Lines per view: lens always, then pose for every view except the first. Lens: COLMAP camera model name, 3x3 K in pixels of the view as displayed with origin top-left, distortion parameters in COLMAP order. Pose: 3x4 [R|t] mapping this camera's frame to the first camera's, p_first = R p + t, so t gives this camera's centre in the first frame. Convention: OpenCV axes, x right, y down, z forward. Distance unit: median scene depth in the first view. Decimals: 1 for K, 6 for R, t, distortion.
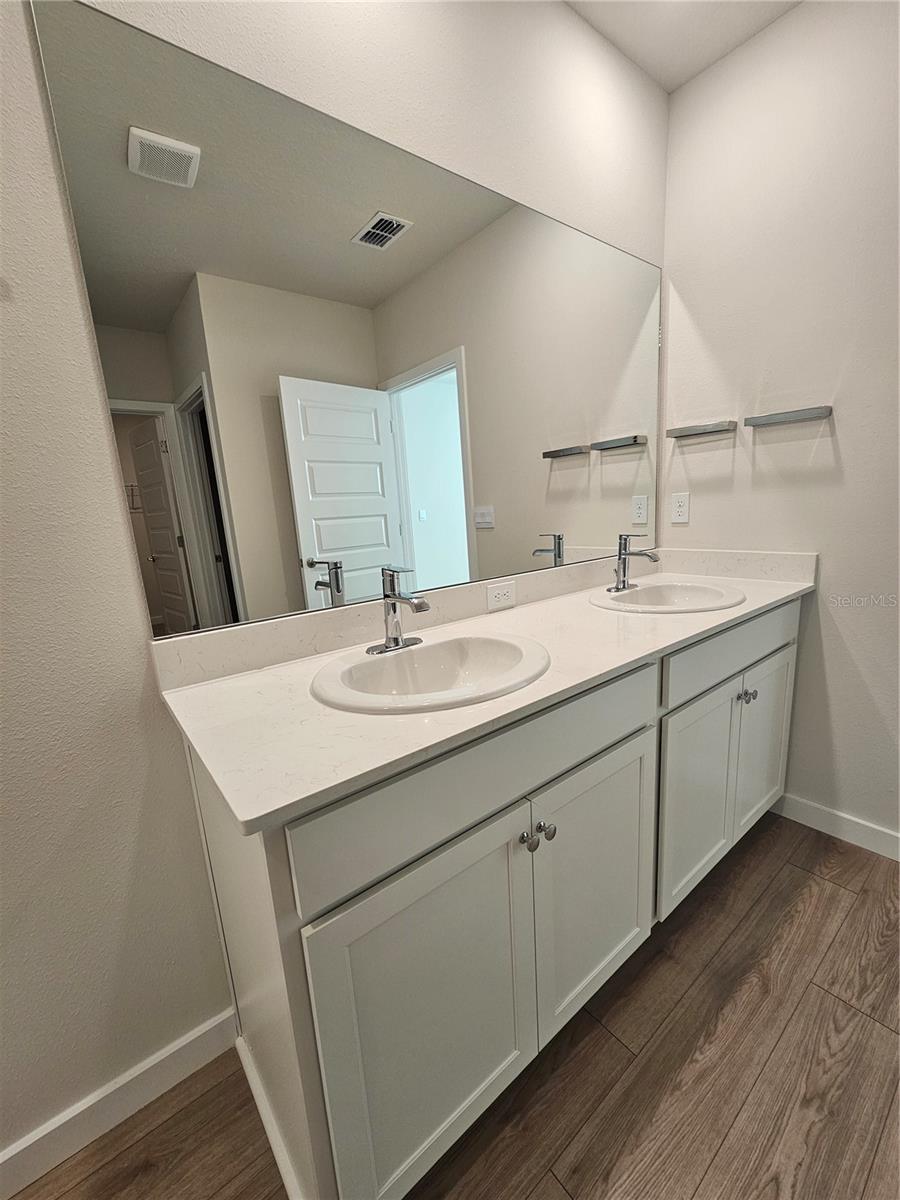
lens RADIAL K [[486.3, 0, 451.6], [0, 486.3, 607.0], [0, 0, 1]] dist [-0.001155, -0.000628]
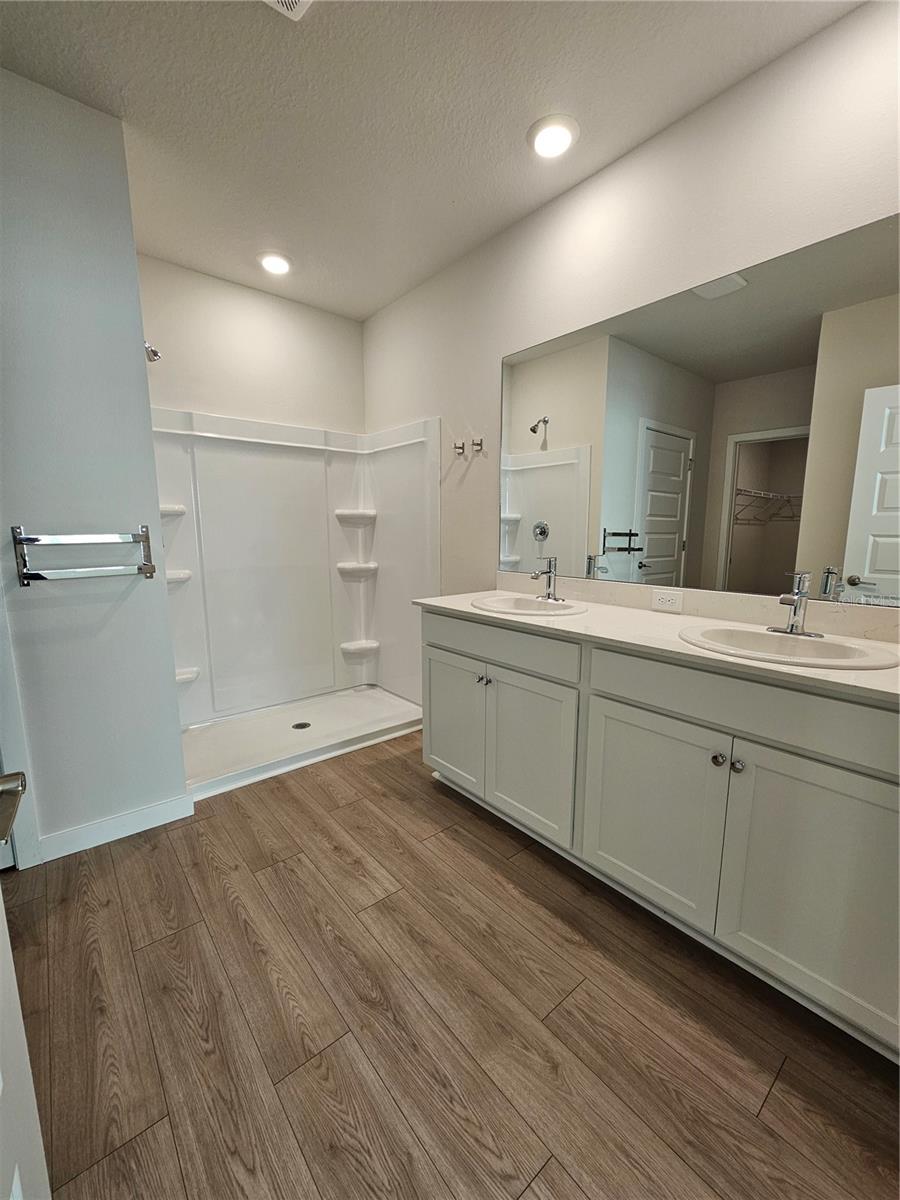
lens RADIAL K [[486.3, 0, 451.6], [0, 486.3, 607.0], [0, 0, 1]] dist [-0.001155, -0.000628]
pose [[0.028689, 0.212839, -0.976666, 1.493147], [-0.210030, 0.956540, 0.202284, -0.164886], [0.977274, 0.199325, 0.072145, 0.426788]]
